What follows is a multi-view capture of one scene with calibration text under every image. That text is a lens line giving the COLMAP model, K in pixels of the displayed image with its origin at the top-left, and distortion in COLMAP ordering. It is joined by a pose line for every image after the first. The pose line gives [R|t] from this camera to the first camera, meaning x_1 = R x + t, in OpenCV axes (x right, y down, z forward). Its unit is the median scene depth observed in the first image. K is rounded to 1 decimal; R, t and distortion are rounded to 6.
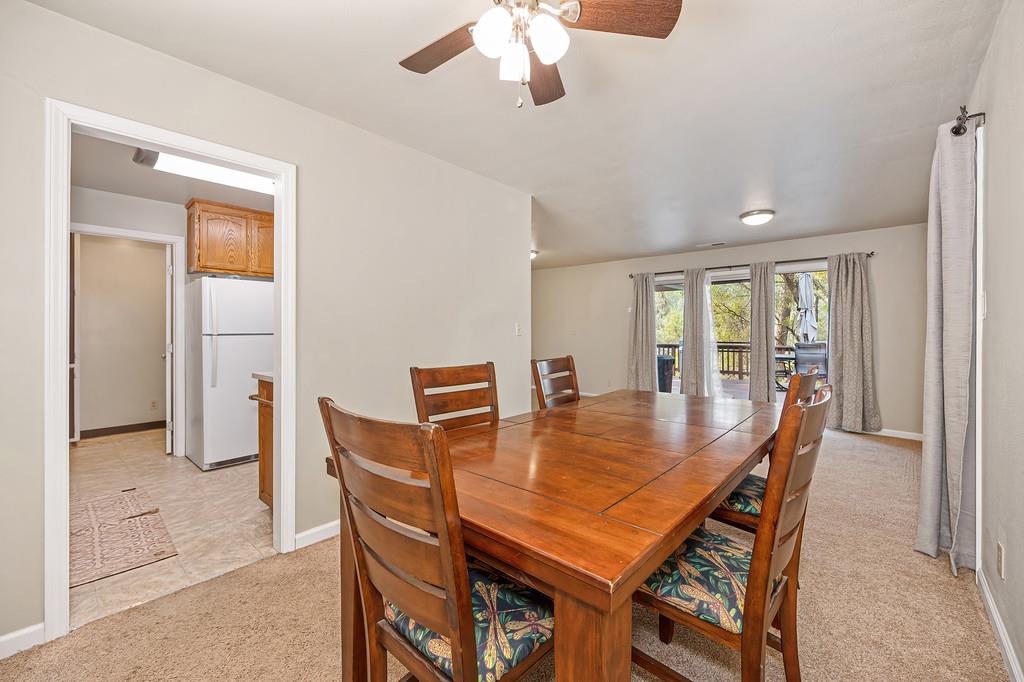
lens RADIAL K [[408.7, 0, 512.8], [0, 408.7, 337.0], [0, 0, 1]] dist [-0.000107, 0.000019]
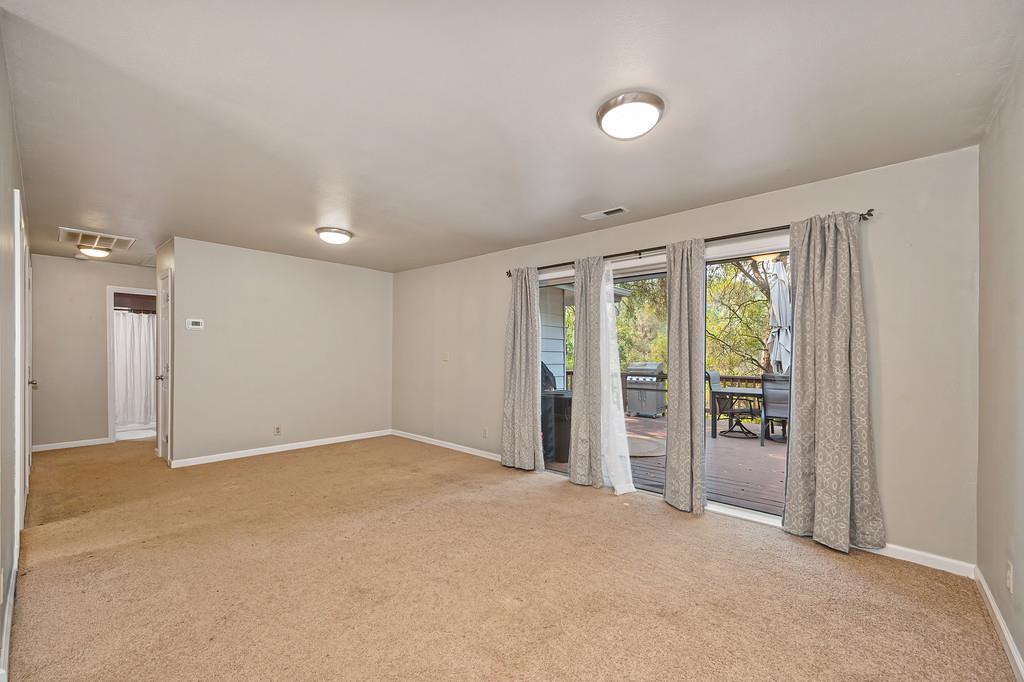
lens RADIAL K [[408.7, 0, 515.8], [0, 408.7, 361.3], [0, 0, 1]] dist [-0.000107, 0.000019]
pose [[0.999908, 0.003879, 0.013007, 0.405078], [-0.003880, 0.999992, 0.000063, -0.009277], [-0.013006, -0.000114, 0.999915, 0.465591]]
